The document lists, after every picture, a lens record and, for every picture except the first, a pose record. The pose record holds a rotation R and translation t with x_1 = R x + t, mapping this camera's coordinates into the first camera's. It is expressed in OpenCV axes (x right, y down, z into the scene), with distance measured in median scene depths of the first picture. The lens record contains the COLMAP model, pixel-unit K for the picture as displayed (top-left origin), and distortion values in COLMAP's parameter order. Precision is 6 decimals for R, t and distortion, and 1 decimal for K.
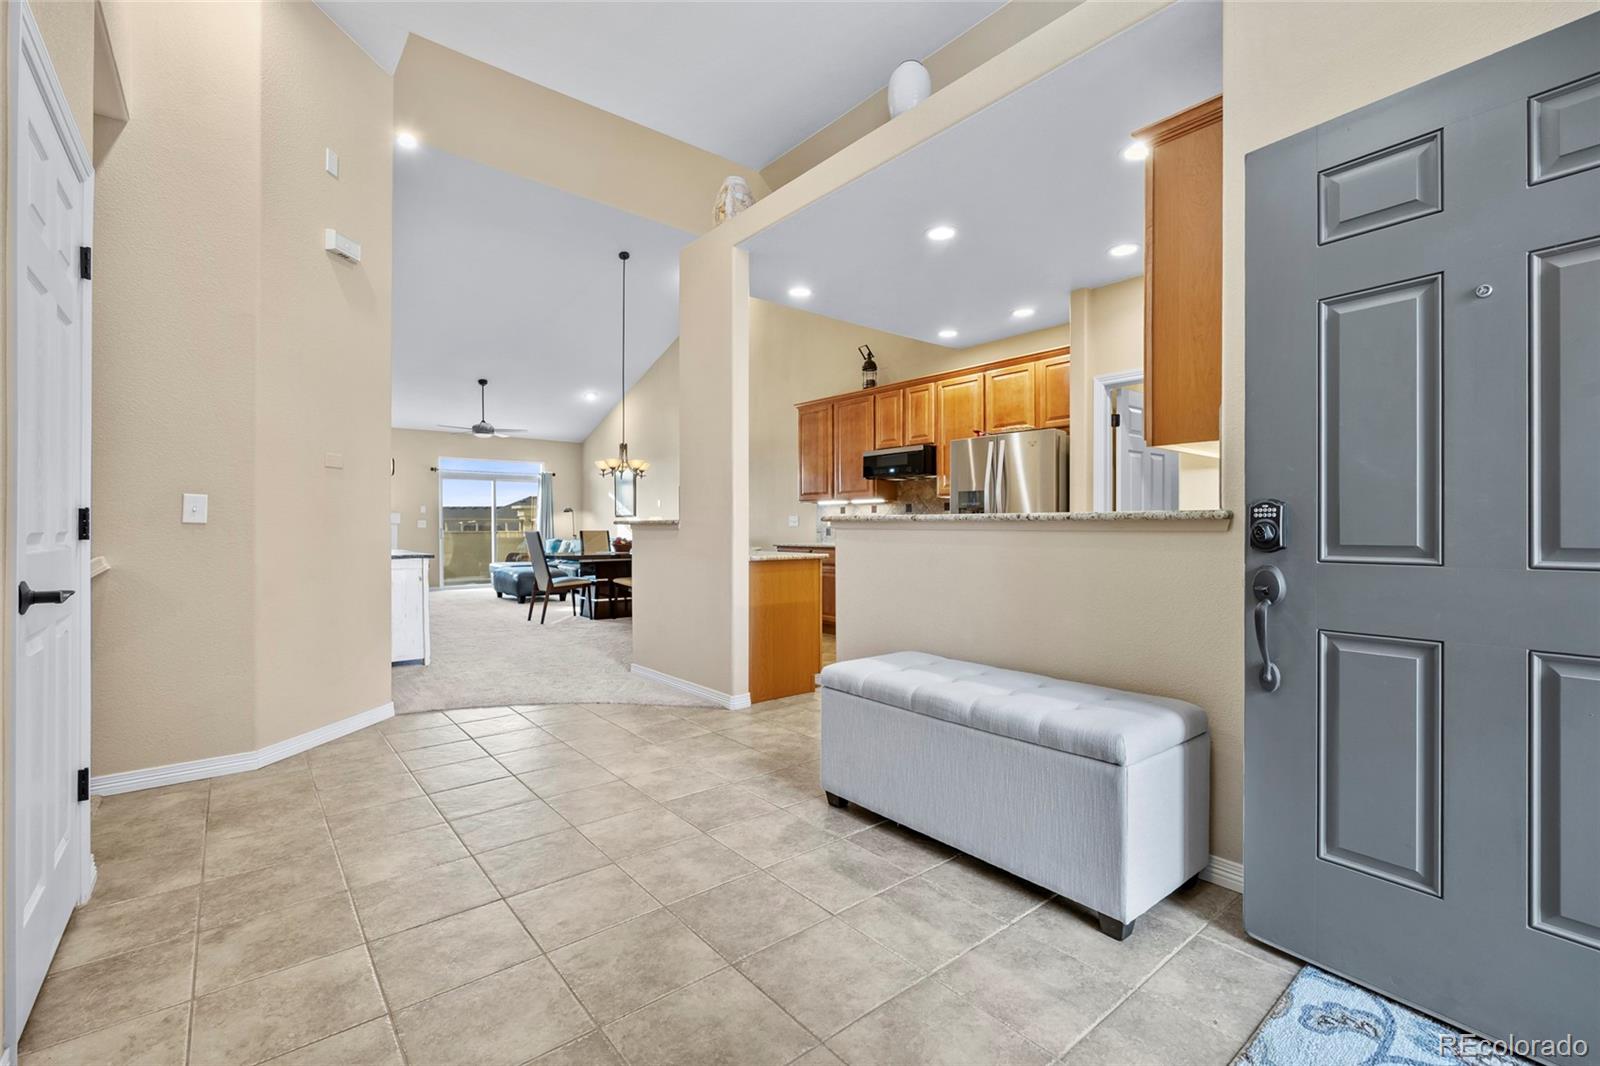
lens RADIAL K [[712.7, 0, 835.1], [0, 712.7, 528.1], [0, 0, 1]] dist [-0.010437, 0.000621]
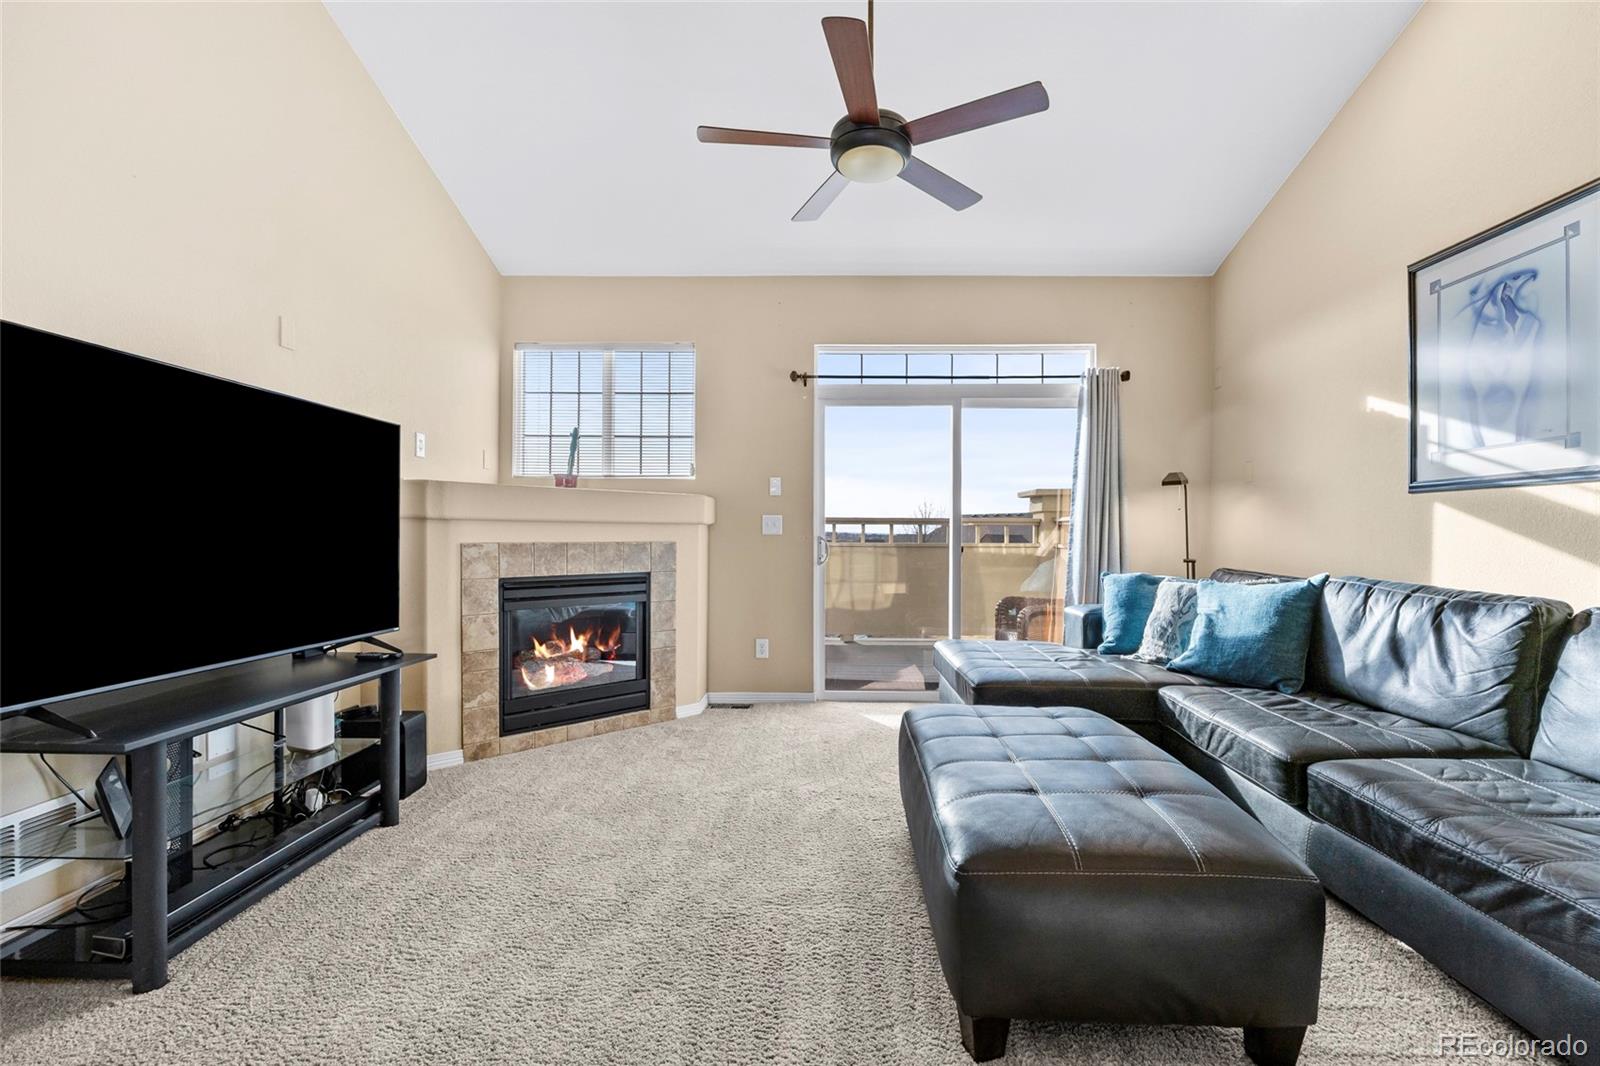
lens RADIAL K [[712.7, 0, 799.8], [0, 712.7, 544.4], [0, 0, 1]] dist [-0.010437, 0.000621]
pose [[0.730301, 0.012319, -0.683014, -0.303440], [-0.007140, 0.999920, 0.010401, 0.000499], [0.683088, -0.002719, 0.730331, 0.712441]]
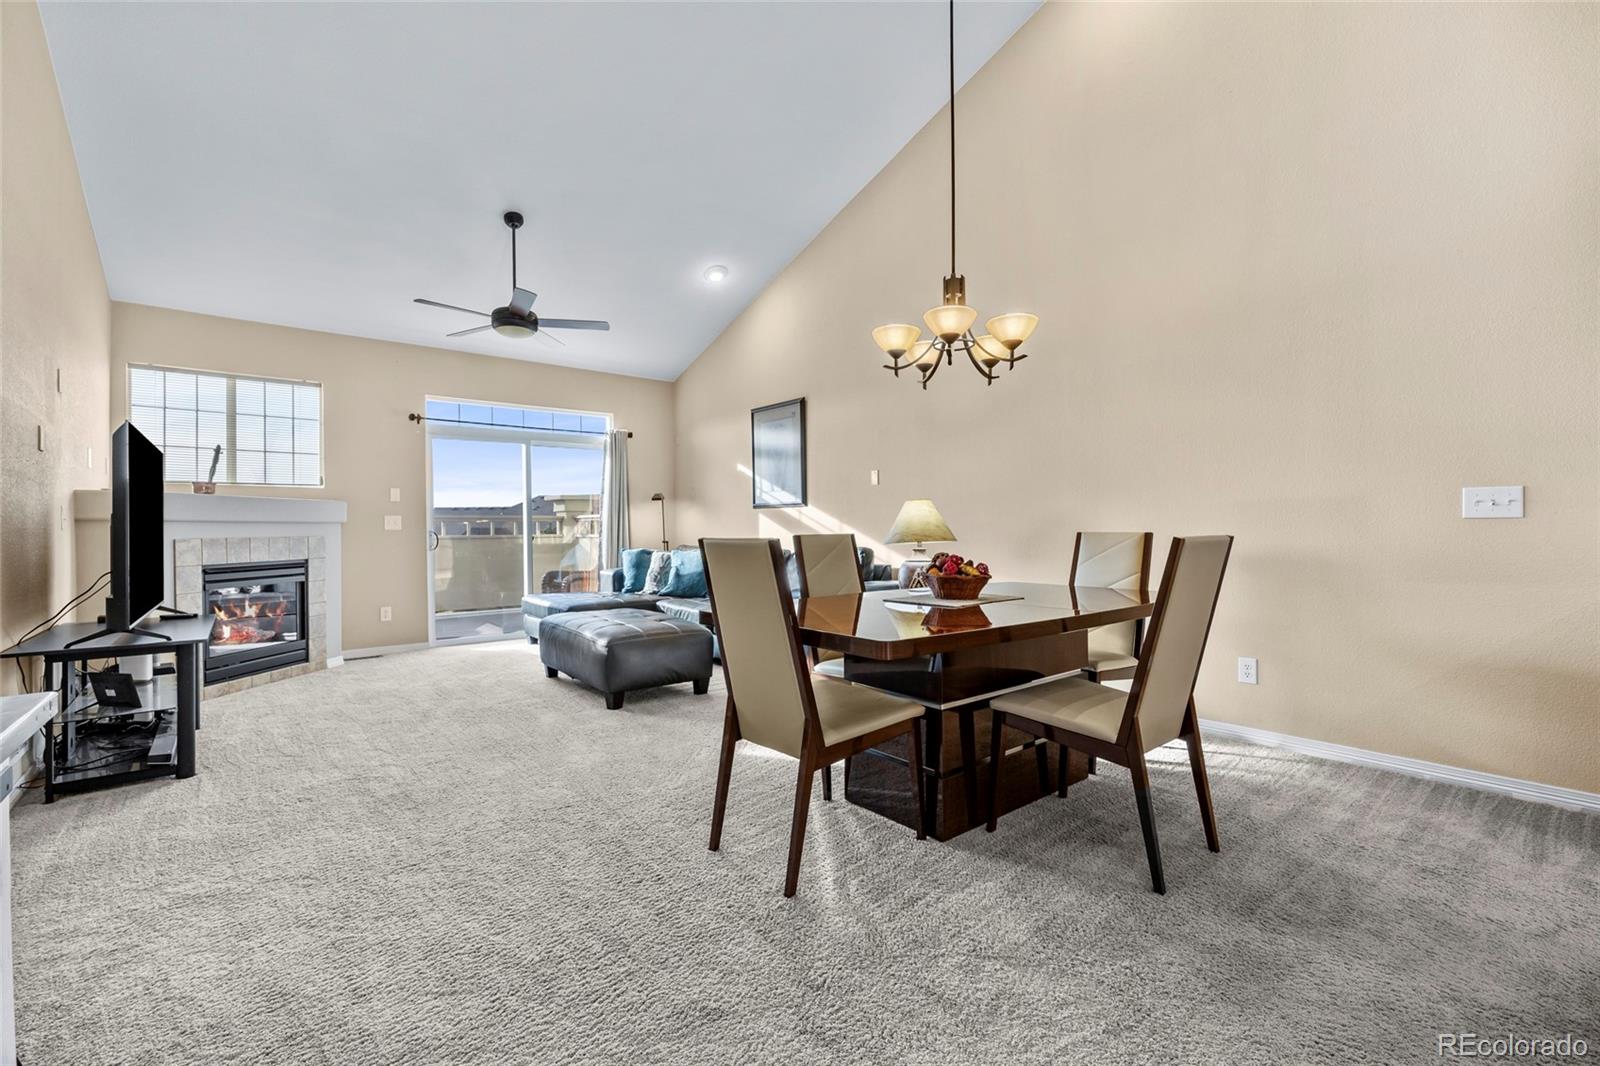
lens RADIAL K [[712.7, 0, 814.4], [0, 712.7, 528.0], [0, 0, 1]] dist [-0.010437, 0.000621]
pose [[0.999727, -0.005889, -0.022601, -0.256870], [0.005834, 0.999980, -0.002511, 0.001011], [0.022615, 0.002379, 0.999741, 0.477291]]
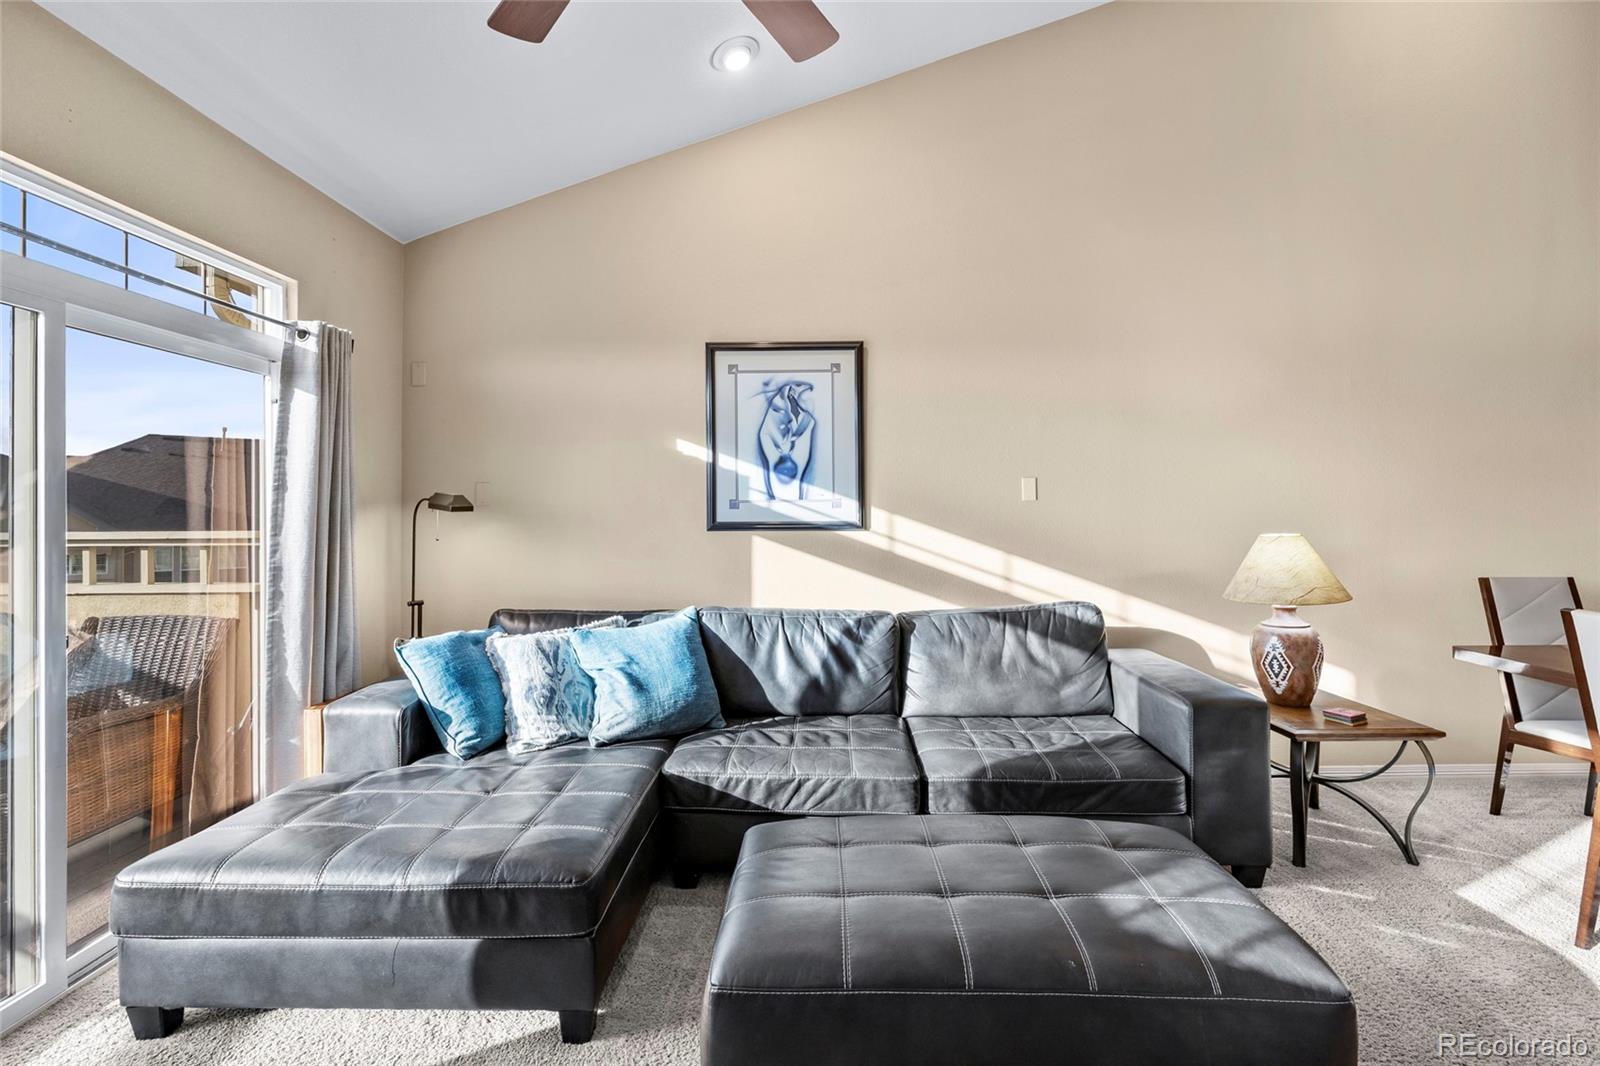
lens RADIAL K [[736.7, 0, 805.0], [0, 736.7, 480.7], [0, 0, 1]] dist [0.017563, -0.000385]
pose [[0.659591, 0.028642, 0.751079, -0.512917], [0.006519, 0.999018, -0.043822, -0.022190], [-0.751596, 0.033800, 0.658757, 0.798119]]
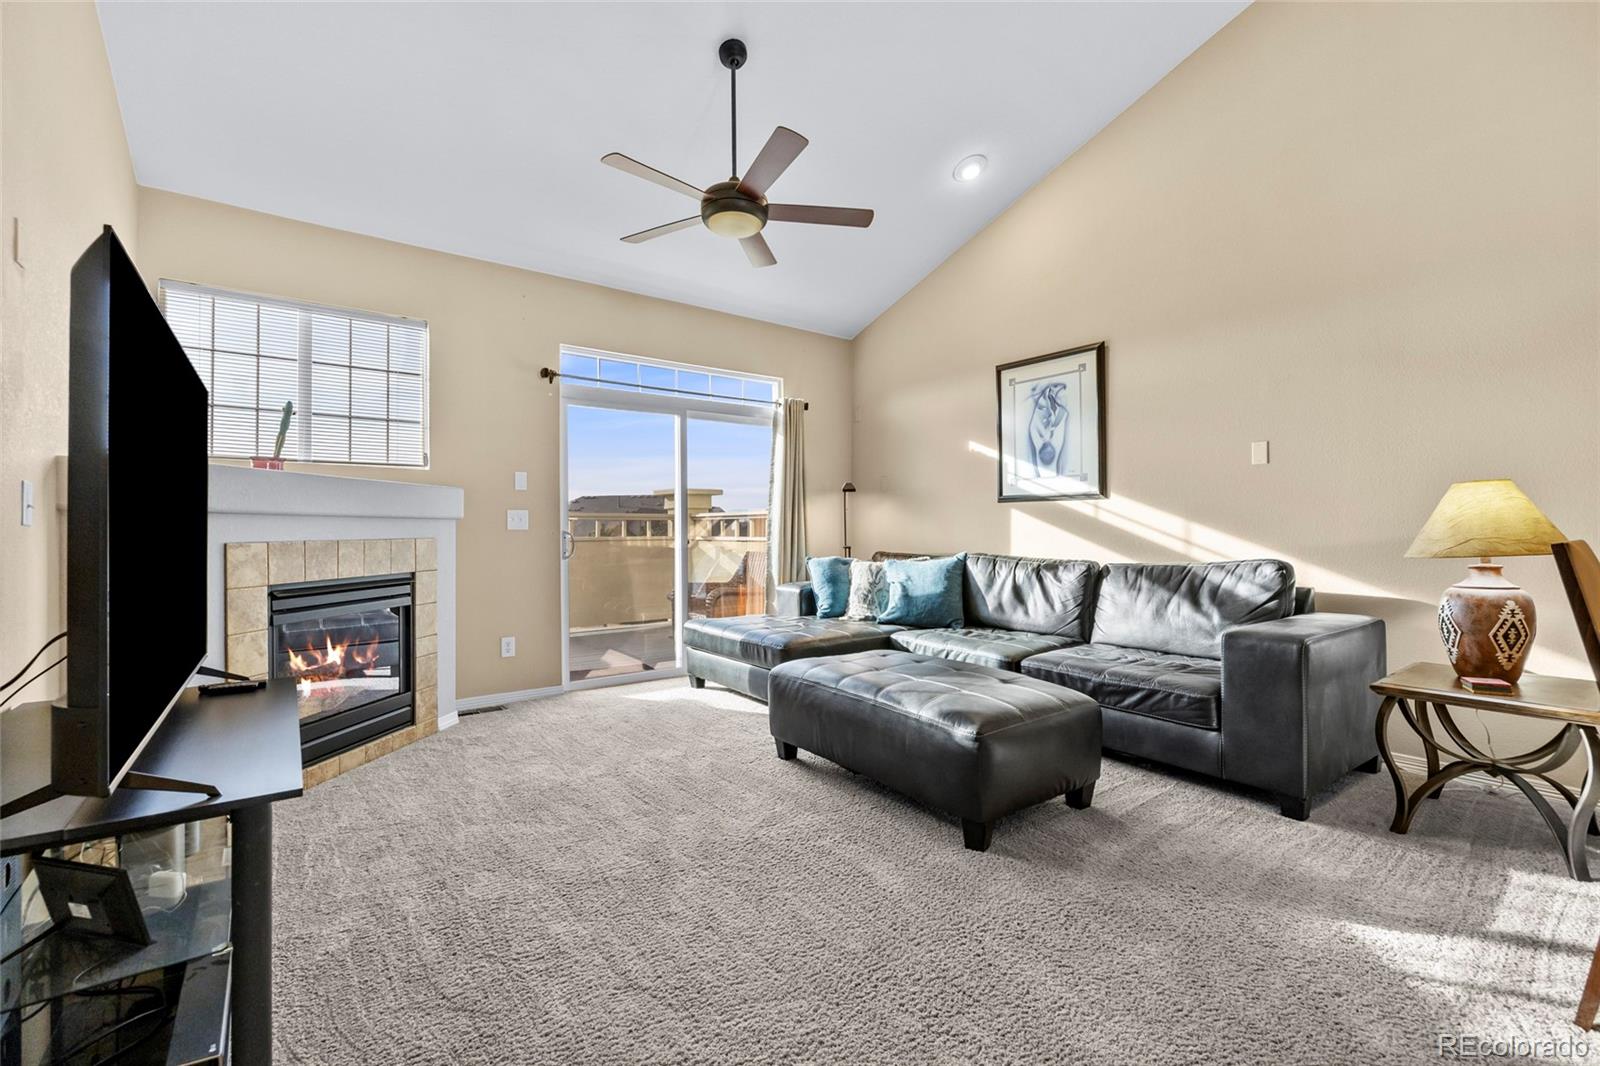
lens RADIAL K [[712.7, 0, 805.0], [0, 712.7, 526.2], [0, 0, 1]] dist [-0.010437, 0.000621]
pose [[0.997531, -0.002191, -0.070196, -0.395231], [0.001582, 0.999961, -0.008722, 0.000973], [0.070212, 0.008590, 0.997495, 0.622394]]
